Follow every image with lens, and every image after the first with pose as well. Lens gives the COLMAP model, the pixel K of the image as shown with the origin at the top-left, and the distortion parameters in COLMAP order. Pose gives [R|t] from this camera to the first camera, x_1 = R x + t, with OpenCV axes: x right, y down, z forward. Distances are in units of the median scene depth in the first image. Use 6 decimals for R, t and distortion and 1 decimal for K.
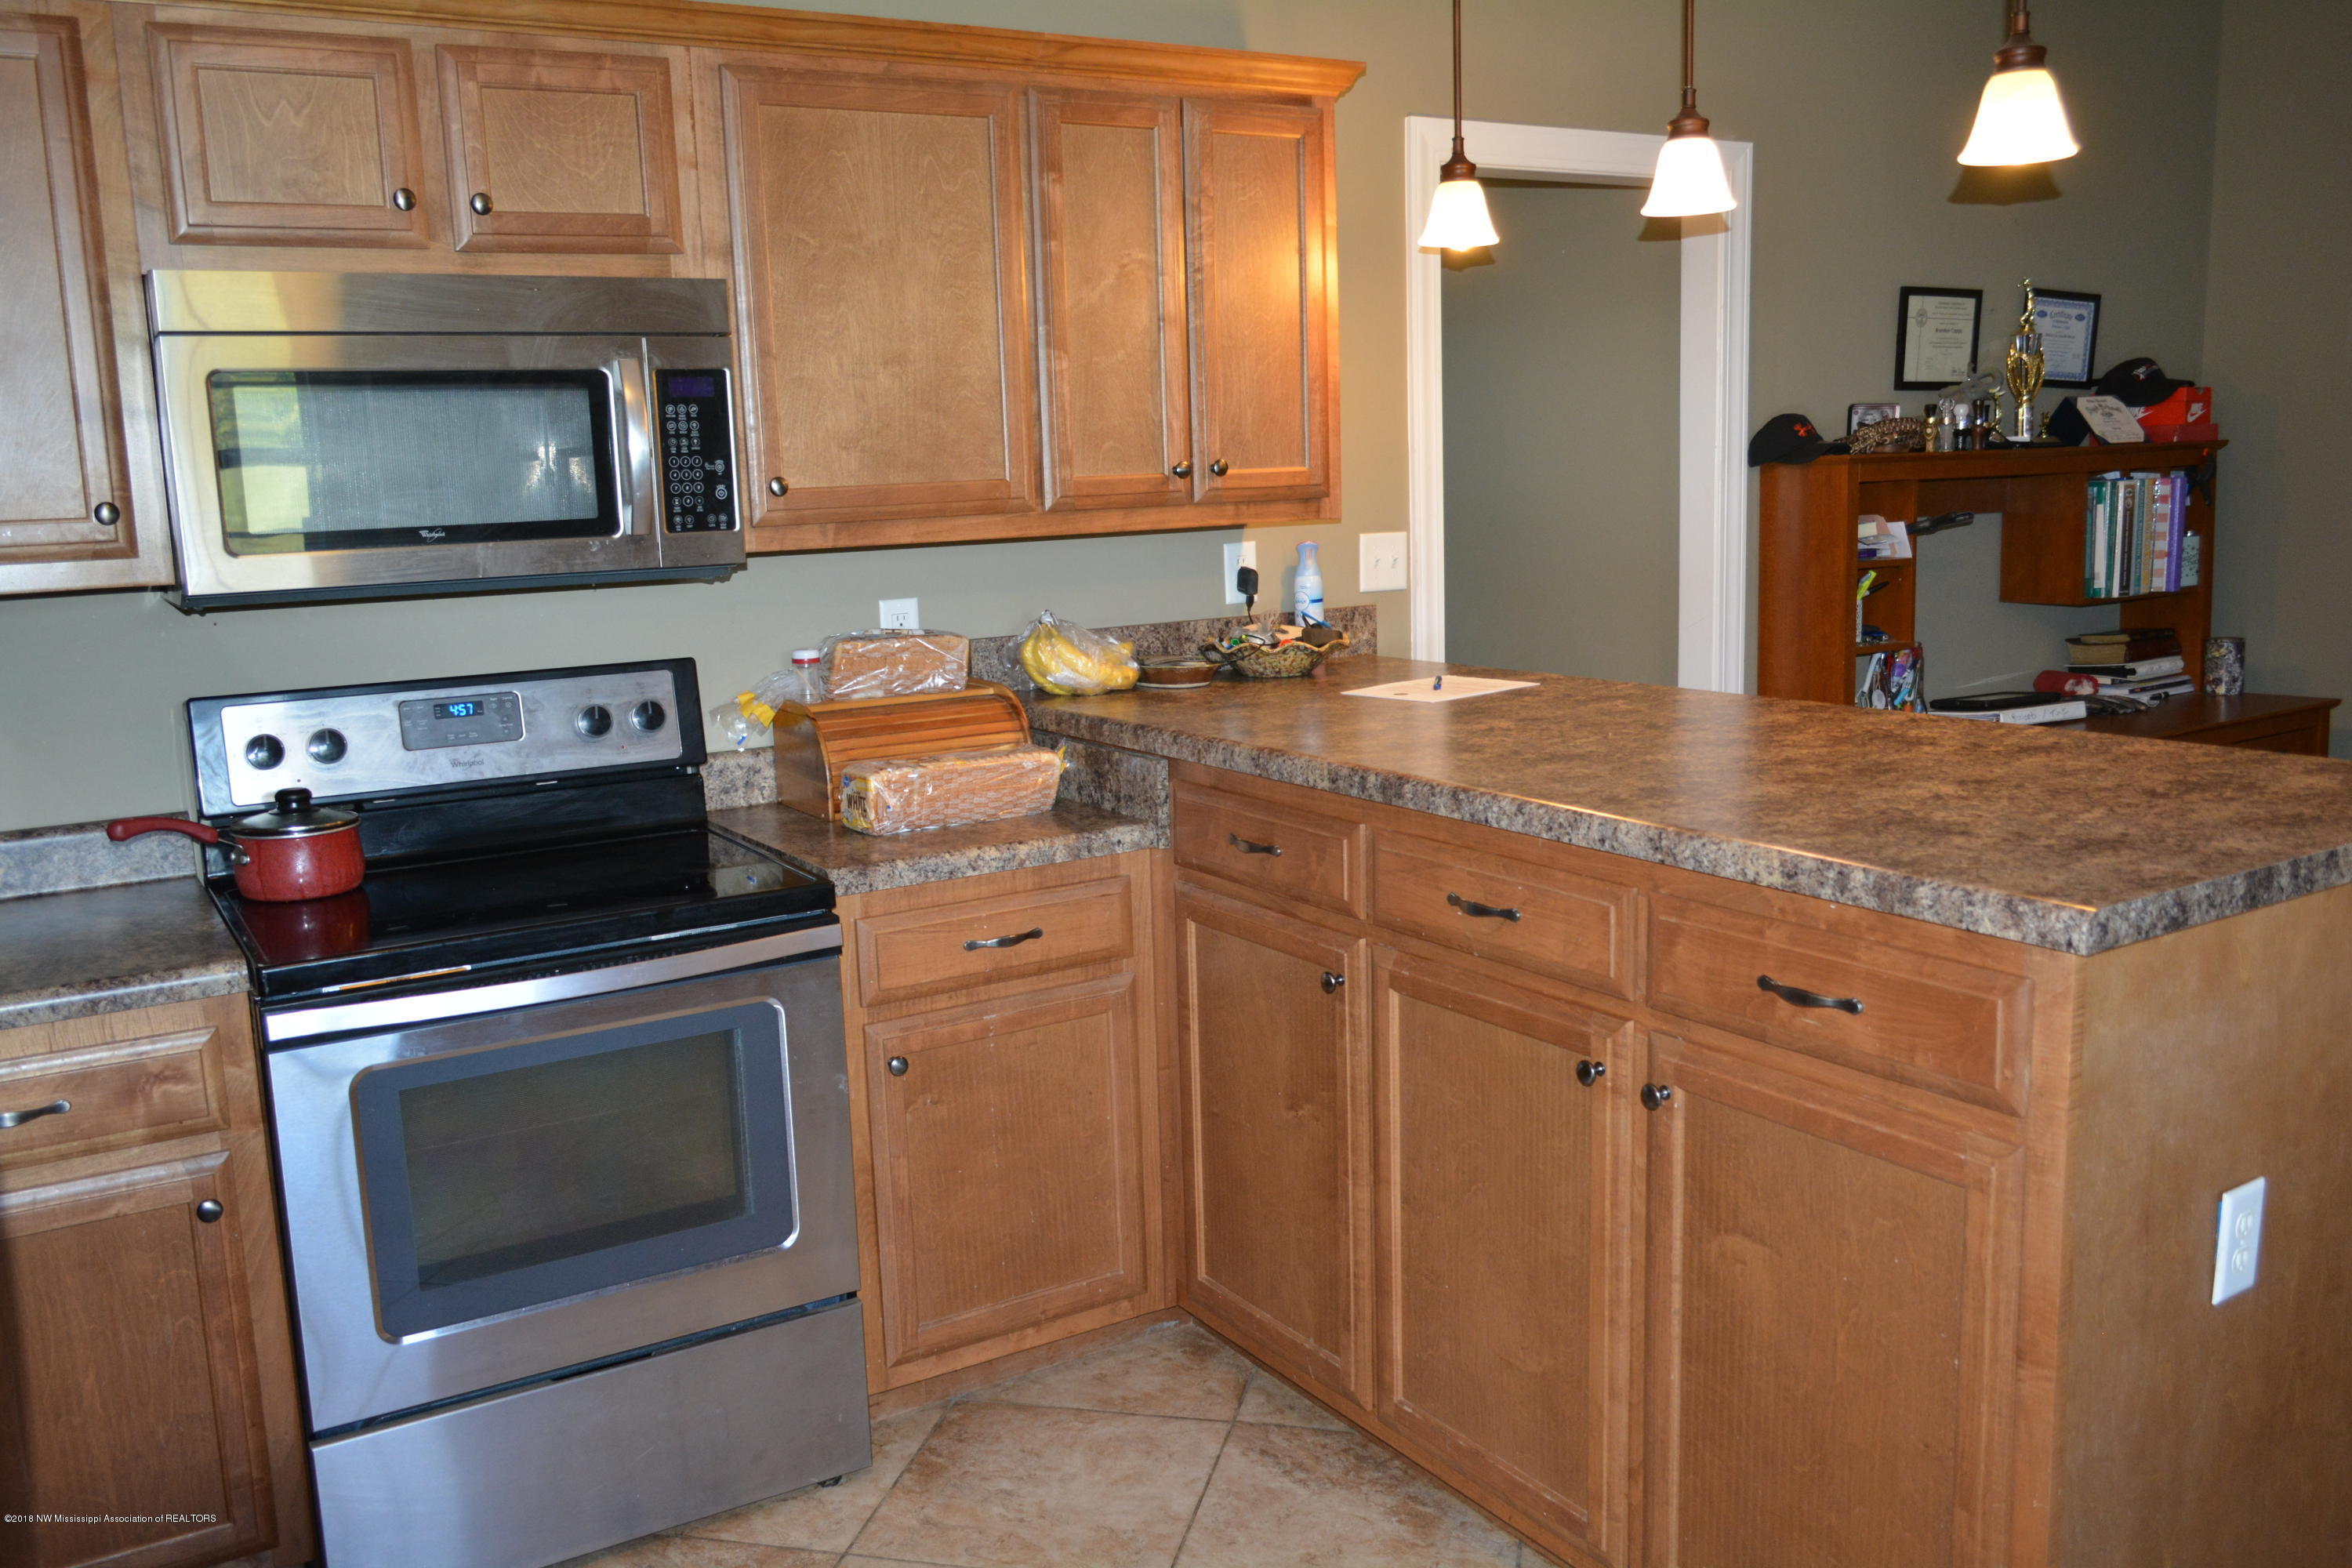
lens RADIAL K [[2077.5, 0, 1176.0], [0, 2077.5, 784.0], [0, 0, 1]] dist [0.007266, 0.002916]
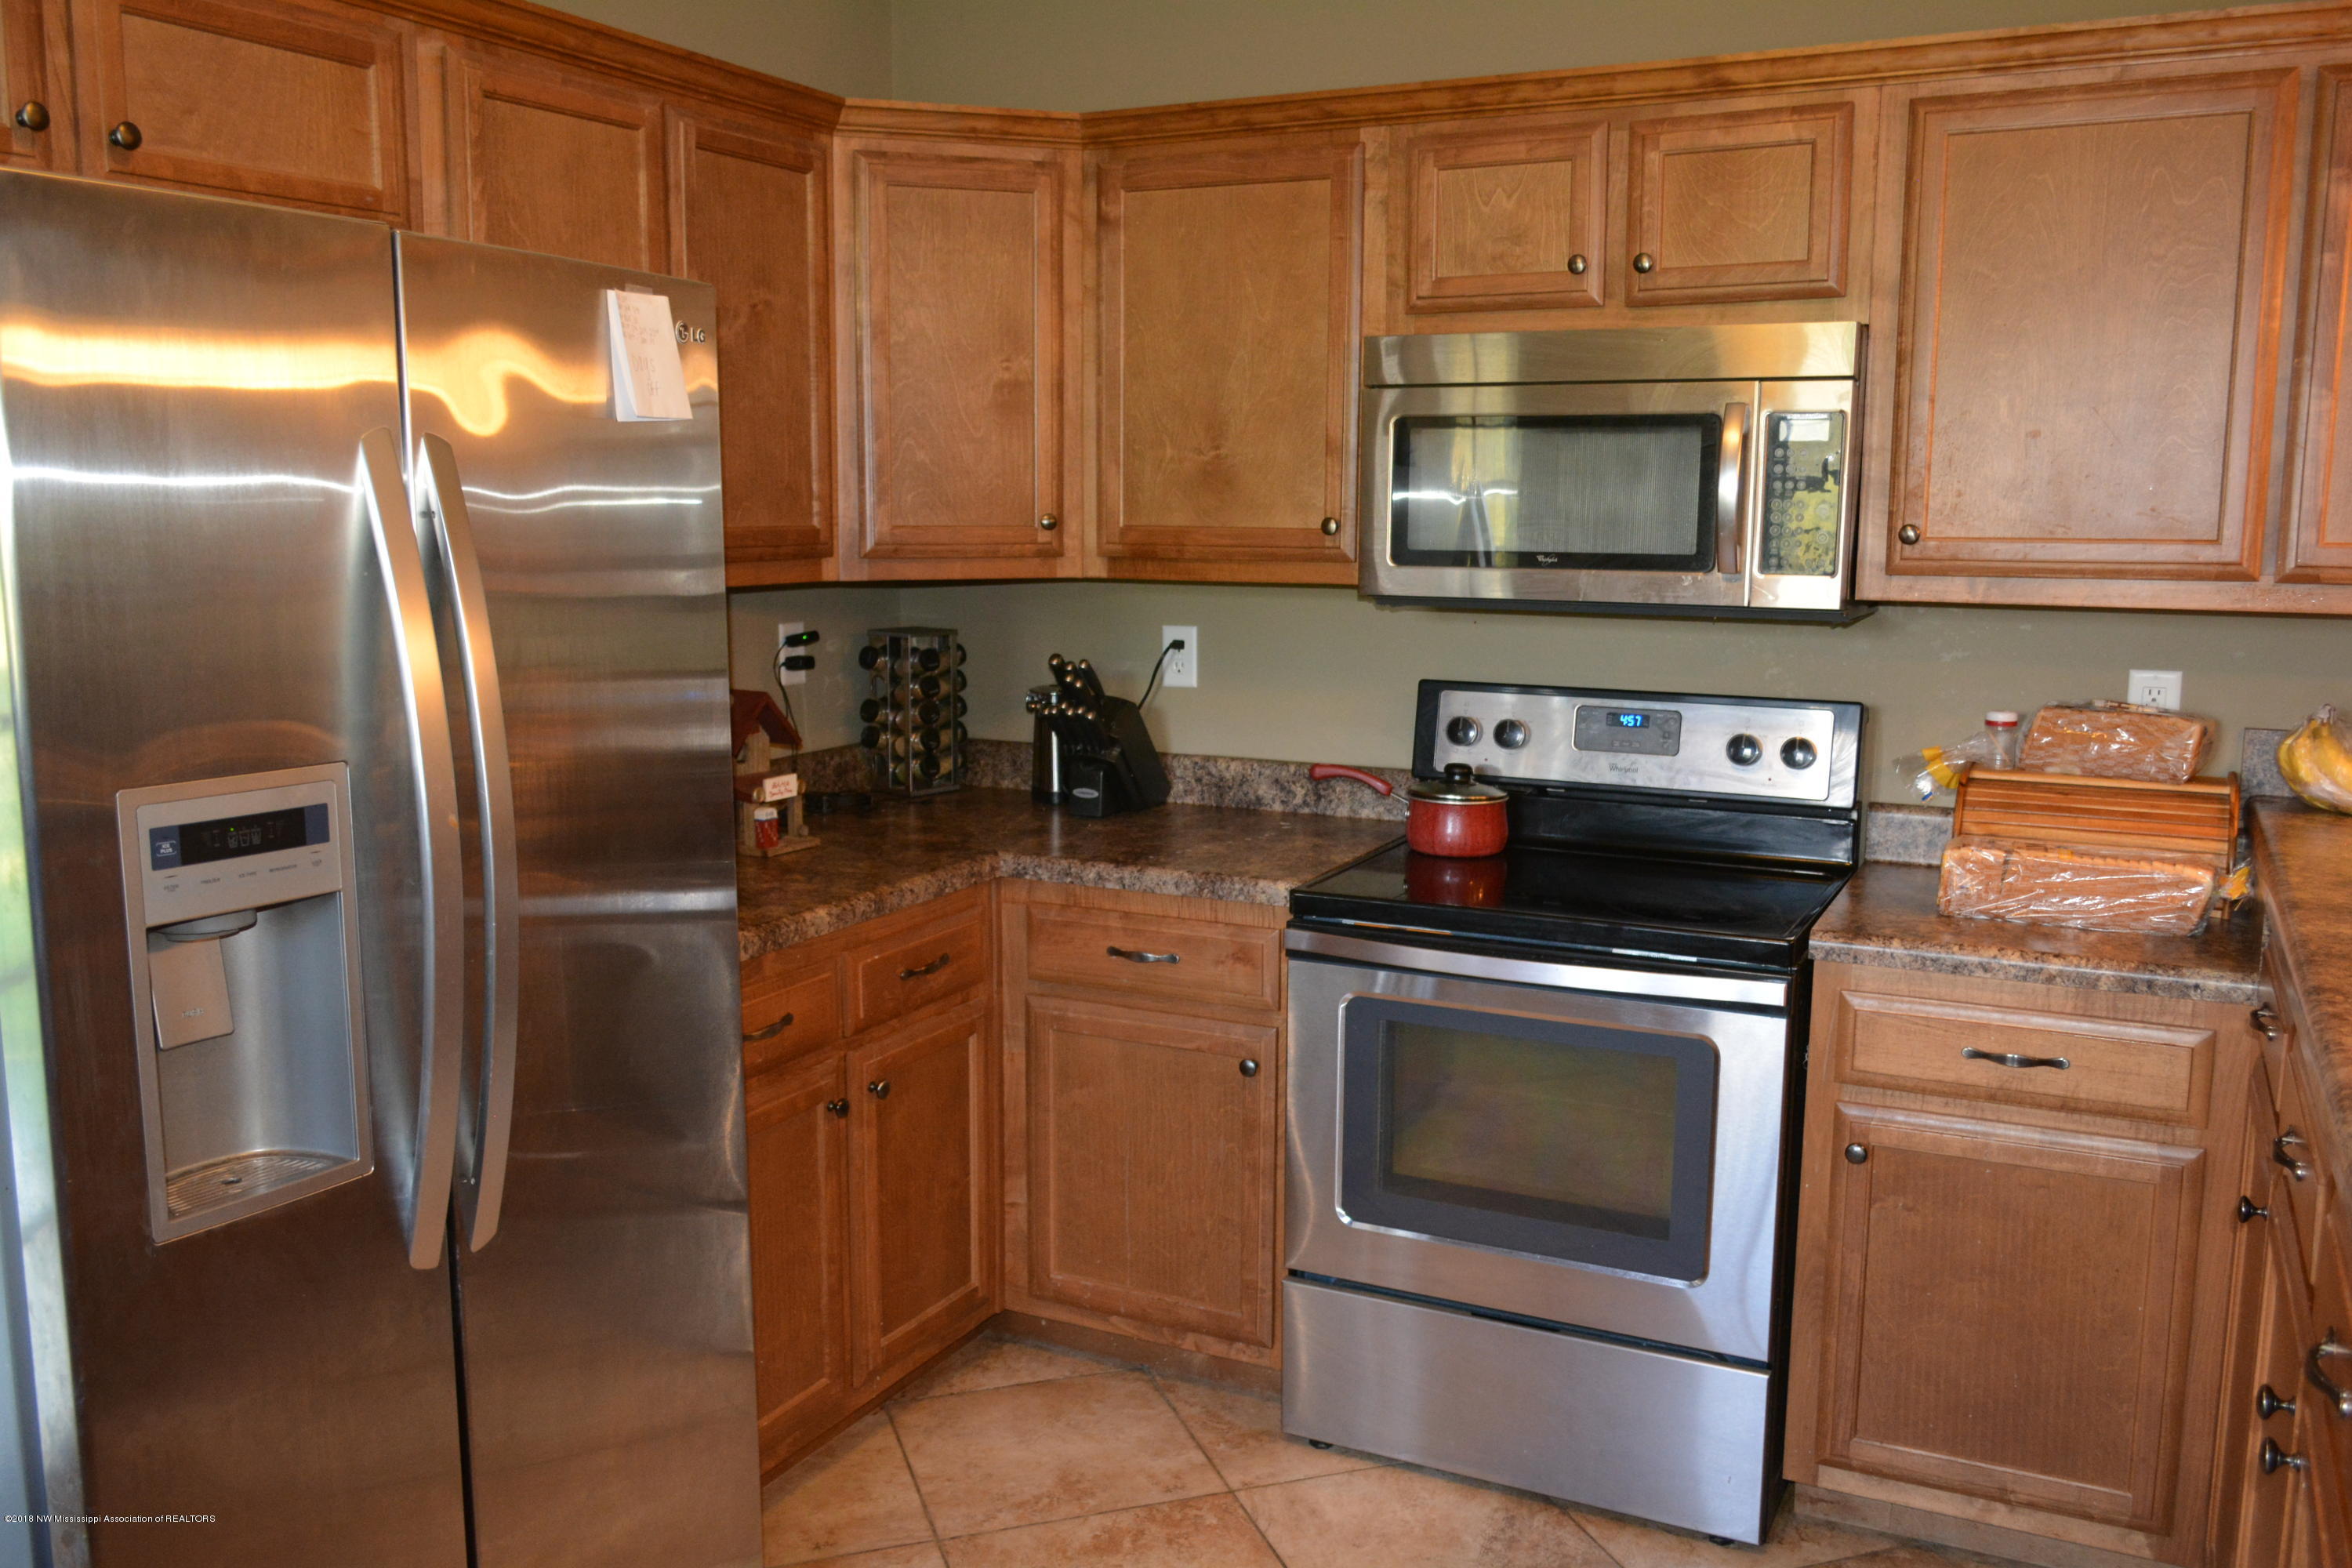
lens RADIAL K [[1907.8, 0, 1176.0], [0, 1907.8, 784.0], [0, 0, 1]] dist [-0.009601, -0.001382]
pose [[0.522398, 0.160476, -0.837465, 0.273873], [-0.160524, 0.983079, 0.088246, -0.037885], [0.837456, 0.088334, 0.539319, 0.180417]]
